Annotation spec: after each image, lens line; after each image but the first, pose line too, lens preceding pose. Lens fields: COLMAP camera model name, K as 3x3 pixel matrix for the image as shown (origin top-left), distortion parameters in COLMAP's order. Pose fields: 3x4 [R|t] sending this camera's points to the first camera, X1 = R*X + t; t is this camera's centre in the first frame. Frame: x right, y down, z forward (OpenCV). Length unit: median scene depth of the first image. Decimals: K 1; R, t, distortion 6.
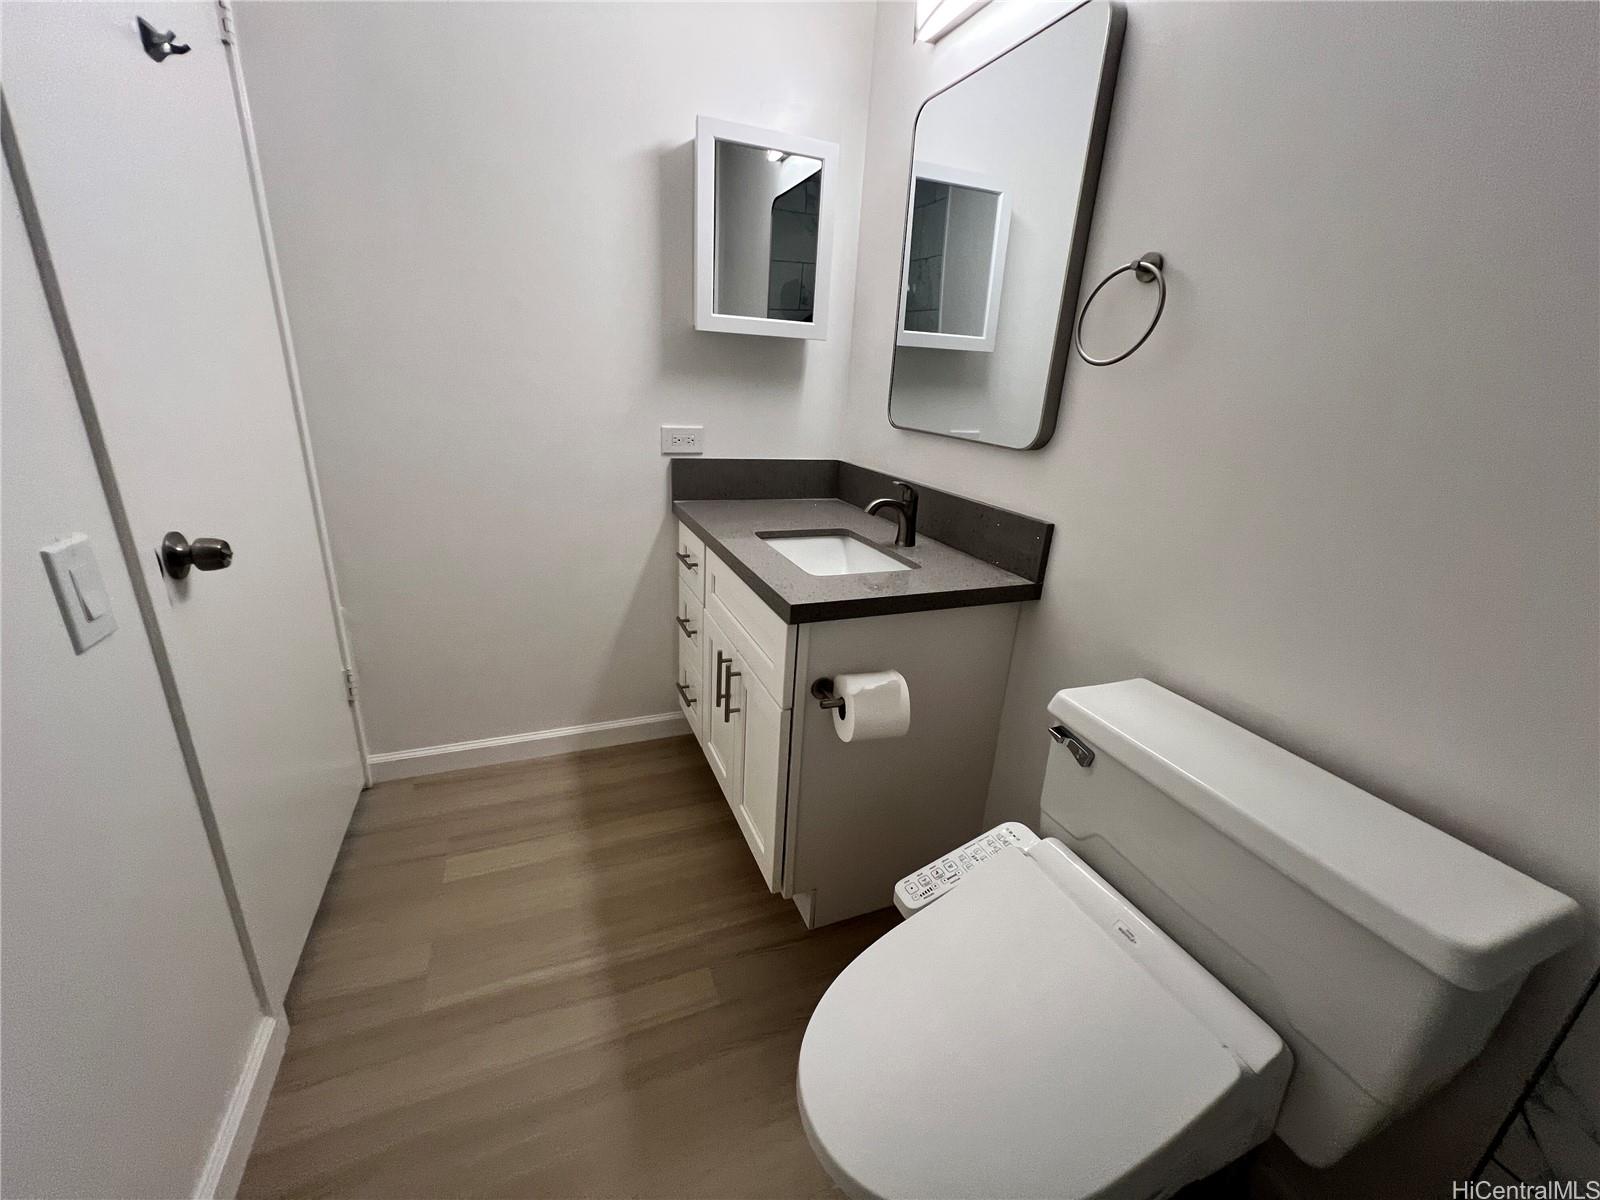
lens RADIAL K [[643.0, 0, 796.9], [0, 643.0, 598.3], [0, 0, 1]] dist [-0.000320, 0.000079]
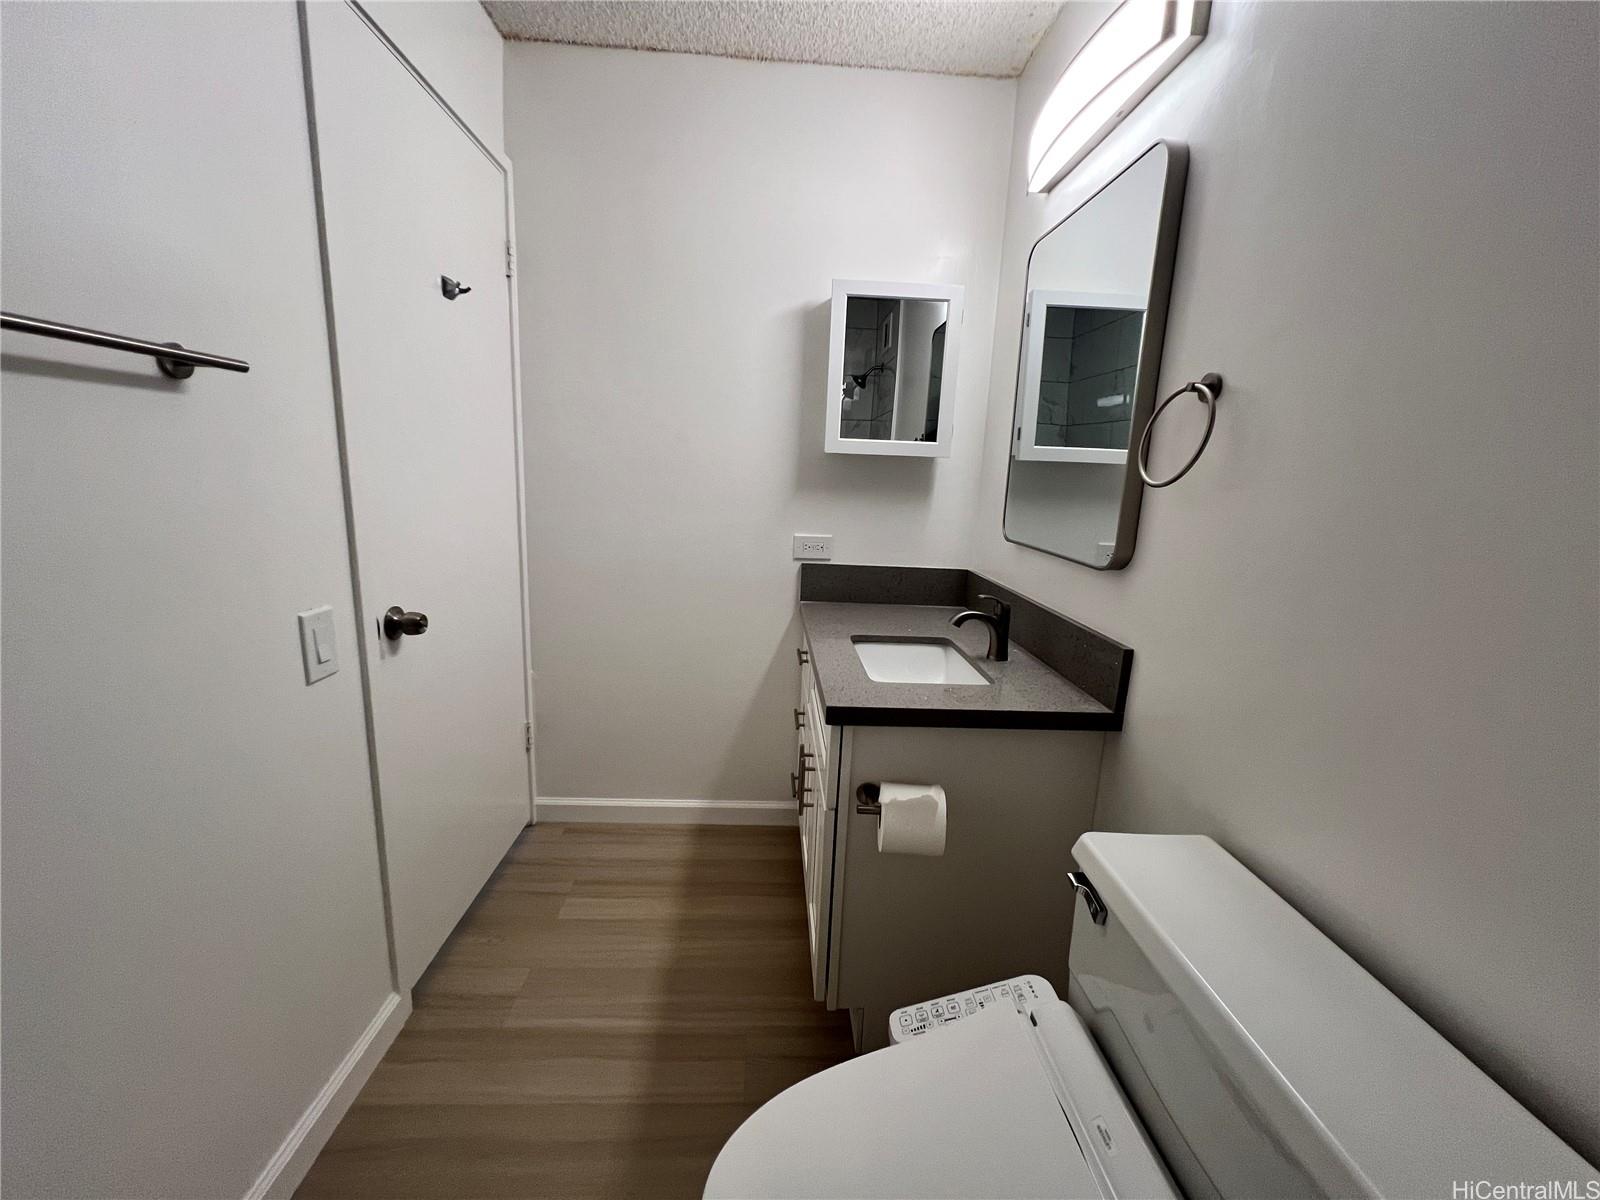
lens RADIAL K [[643.0, 0, 796.9], [0, 643.0, 598.3], [0, 0, 1]] dist [-0.000320, 0.000079]
pose [[0.939574, 0.051307, -0.338479, 0.220894], [-0.101571, 0.985966, -0.132495, -0.014775], [0.326931, 0.158869, 0.931599, -0.024384]]
